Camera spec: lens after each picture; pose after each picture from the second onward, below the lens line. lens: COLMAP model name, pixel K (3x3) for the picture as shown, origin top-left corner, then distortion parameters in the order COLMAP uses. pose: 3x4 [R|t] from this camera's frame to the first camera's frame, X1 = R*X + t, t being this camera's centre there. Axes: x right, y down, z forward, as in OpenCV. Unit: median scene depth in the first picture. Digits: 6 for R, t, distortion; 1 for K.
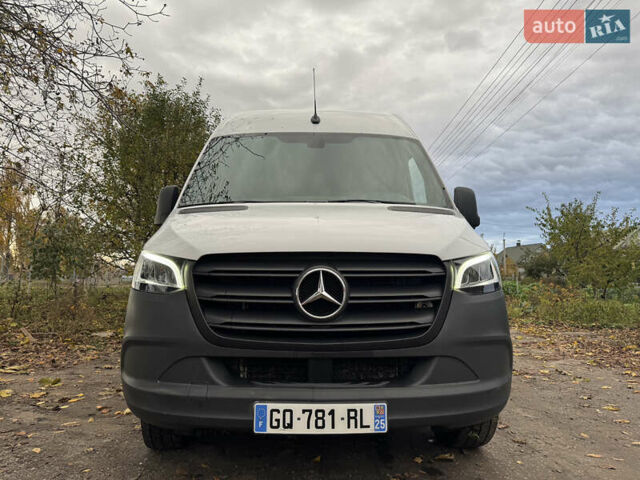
lens RADIAL K [[453.3, 0, 321.9], [0, 453.3, 240.9], [0, 0, 1]] dist [-0.004767, -0.004321]
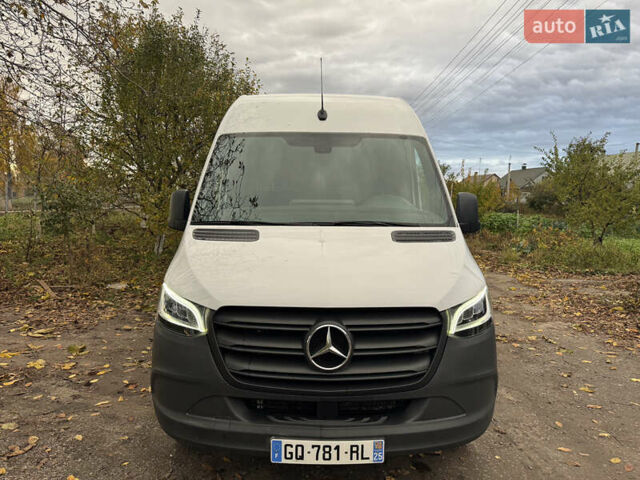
lens RADIAL K [[453.2, 0, 320.0], [0, 453.2, 240.0], [0, 0, 1]] dist [-0.003984, -0.005293]
pose [[0.999933, 0.009211, -0.006976, -0.010894], [-0.007793, 0.983382, 0.181383, -0.204904], [0.008531, -0.181317, 0.983388, -0.031420]]
